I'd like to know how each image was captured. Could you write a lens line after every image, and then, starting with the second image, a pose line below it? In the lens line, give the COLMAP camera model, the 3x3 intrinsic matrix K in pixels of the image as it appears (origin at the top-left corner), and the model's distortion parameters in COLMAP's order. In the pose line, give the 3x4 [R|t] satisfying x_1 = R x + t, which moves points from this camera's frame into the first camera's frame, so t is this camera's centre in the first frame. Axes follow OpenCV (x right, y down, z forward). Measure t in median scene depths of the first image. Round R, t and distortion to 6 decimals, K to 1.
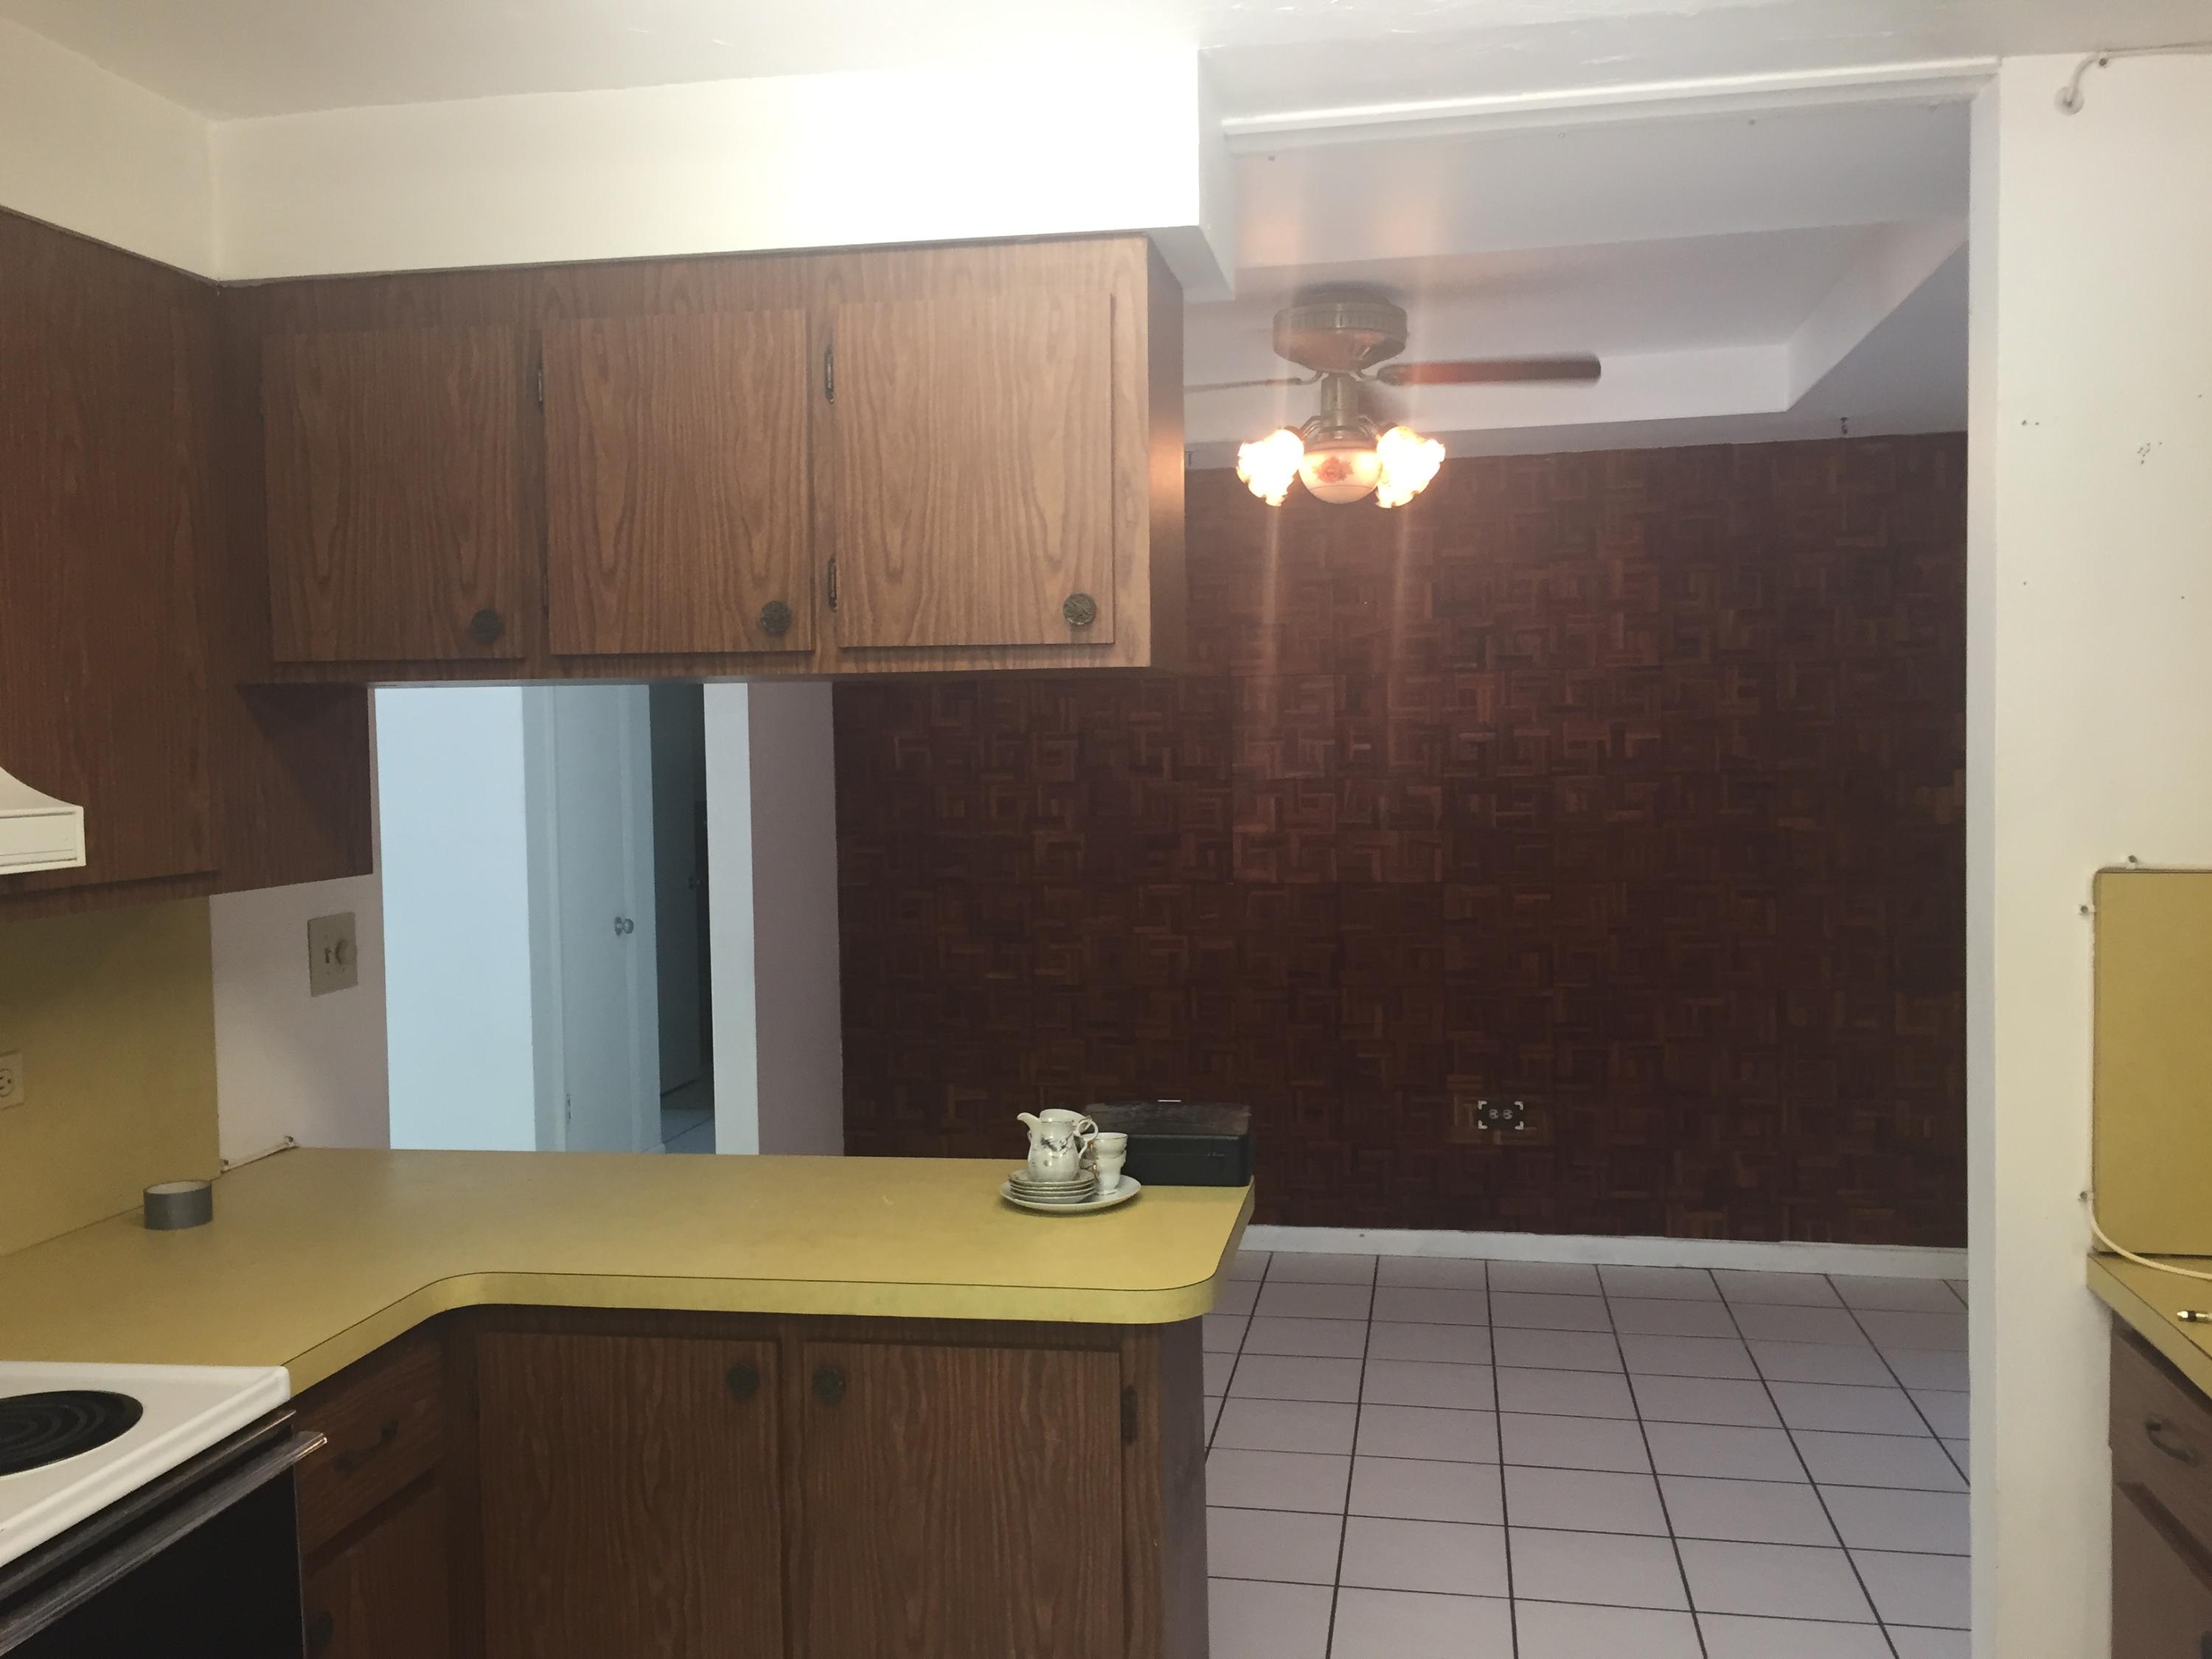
lens RADIAL K [[1866.1, 0, 1106.0], [0, 1866.1, 829.5], [0, 0, 1]] dist [-0.000817, 0.001735]
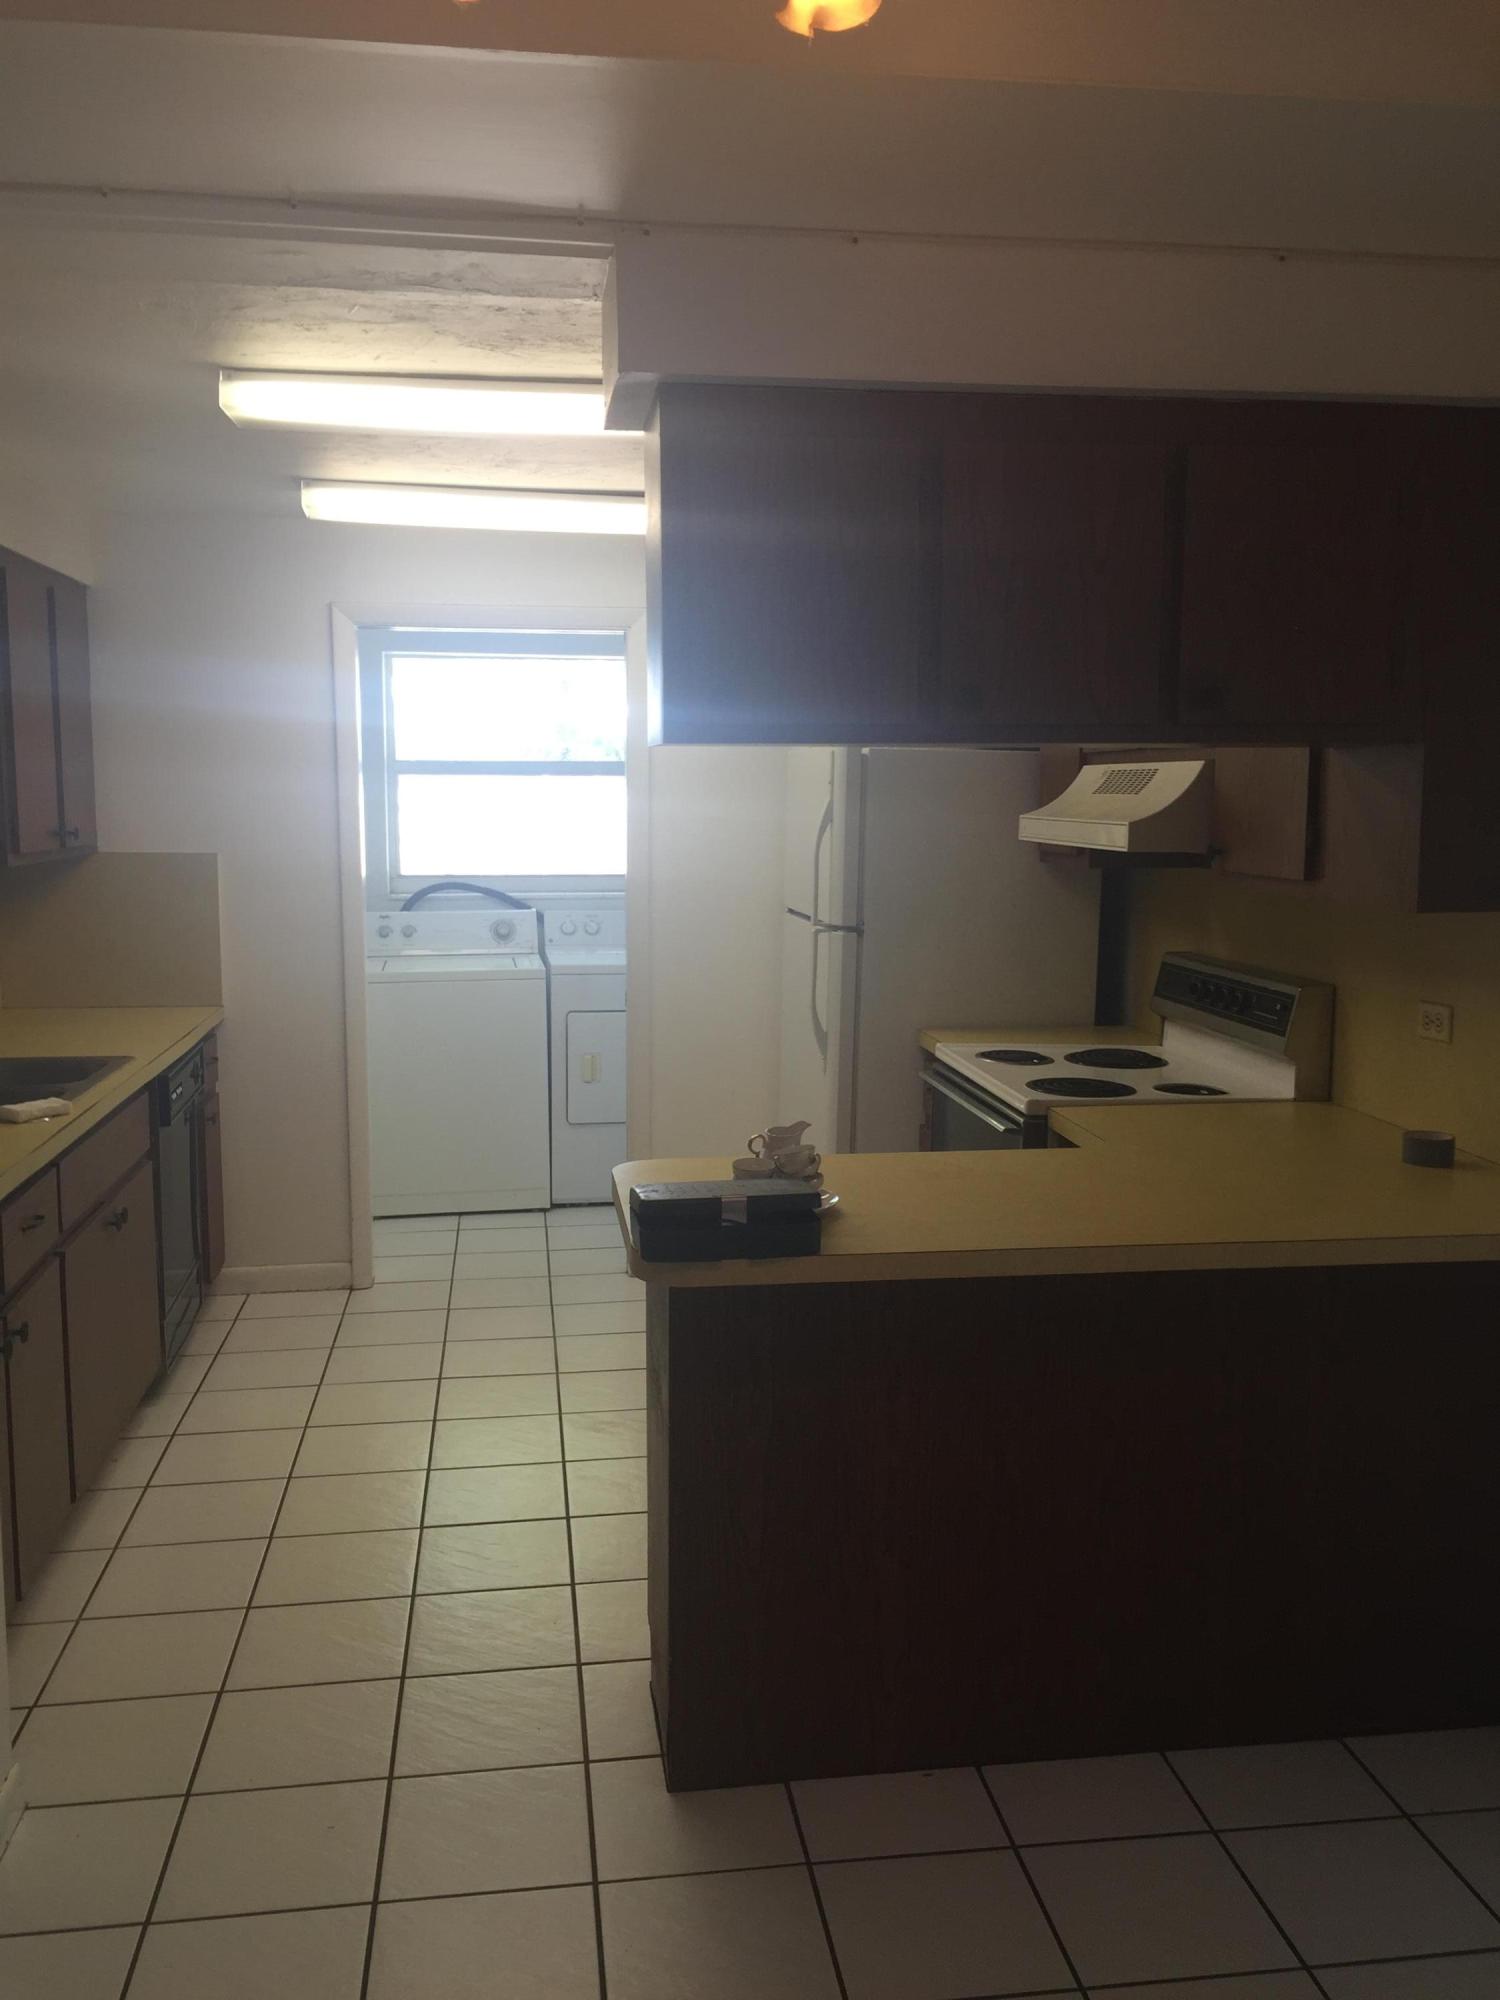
lens RADIAL K [[1687.3, 0, 750.0], [0, 1687.3, 1000.0], [0, 0, 1]] dist [-0.000817, 0.001735]
pose [[0.949384, -0.014099, 0.313803, 0.059034], [-0.007120, 0.997770, 0.066372, -0.017085], [-0.314039, -0.065247, 0.947166, 0.323301]]
